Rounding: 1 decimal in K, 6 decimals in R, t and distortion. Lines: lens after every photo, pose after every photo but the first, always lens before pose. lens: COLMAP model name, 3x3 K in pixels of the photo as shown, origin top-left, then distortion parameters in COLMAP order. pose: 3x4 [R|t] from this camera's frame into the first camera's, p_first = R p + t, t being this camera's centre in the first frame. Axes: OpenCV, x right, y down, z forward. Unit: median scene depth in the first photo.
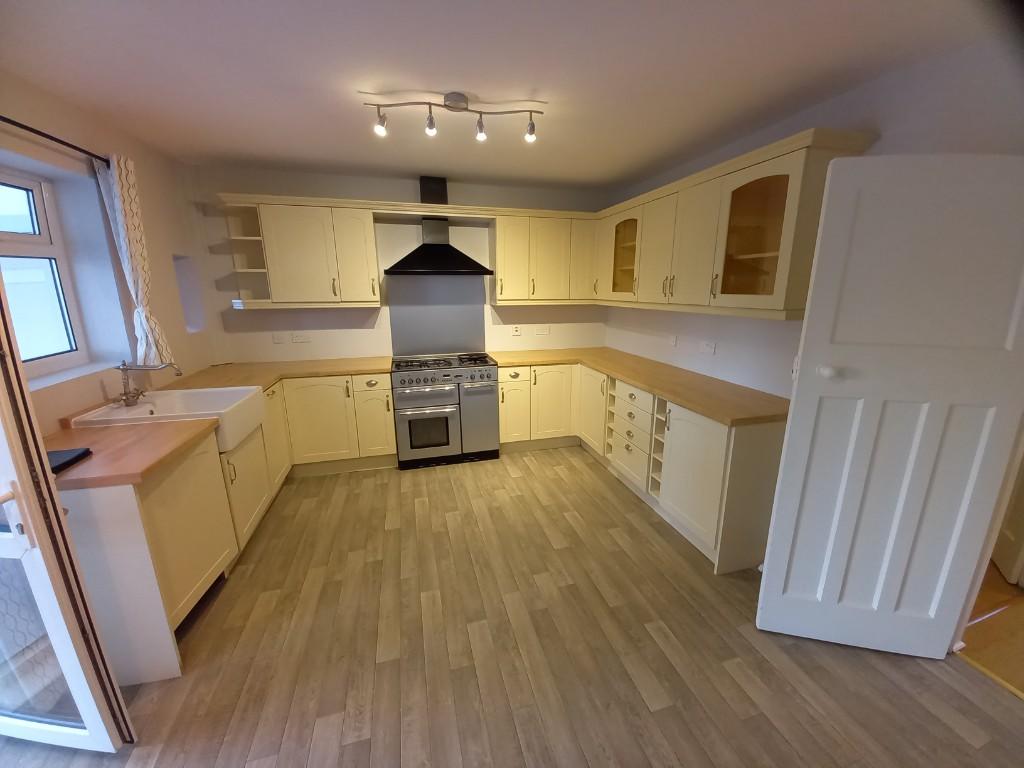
lens RADIAL K [[399.5, 0, 521.1], [0, 399.5, 386.8], [0, 0, 1]] dist [-0.000216, -0.006452]
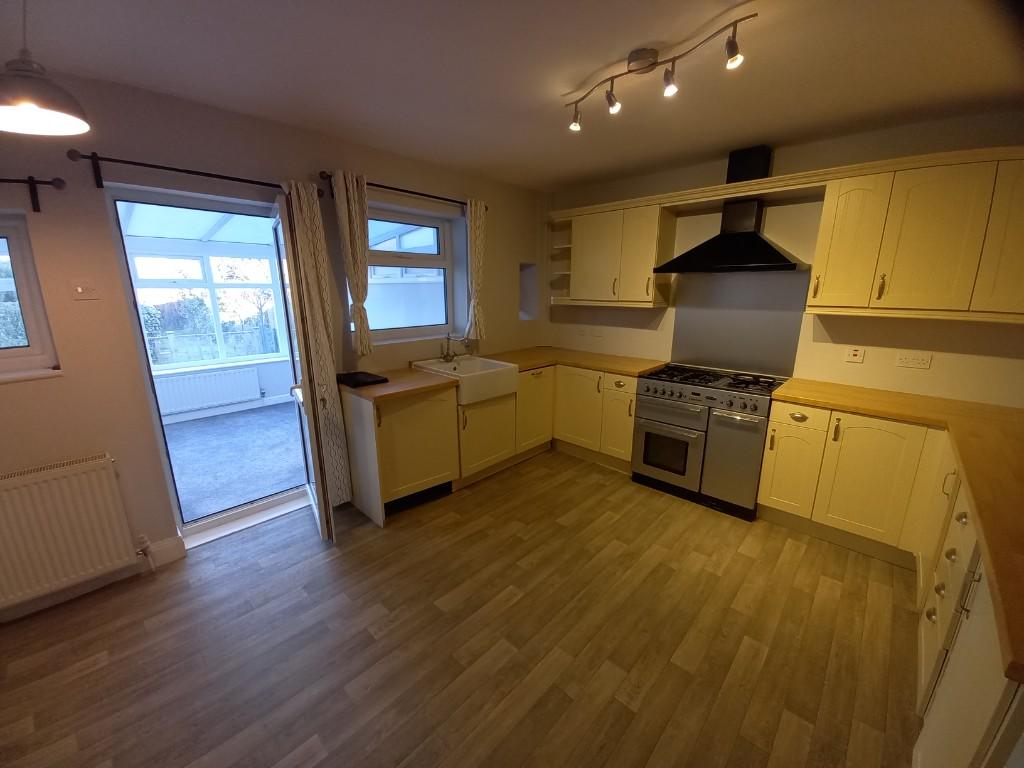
lens RADIAL K [[399.5, 0, 521.1], [0, 399.5, 386.8], [0, 0, 1]] dist [-0.000216, -0.006452]
pose [[0.508736, 0.208010, -0.835416, 0.342667], [-0.209273, 0.971146, 0.114367, -0.066401], [0.835100, 0.116647, 0.537588, 0.274784]]
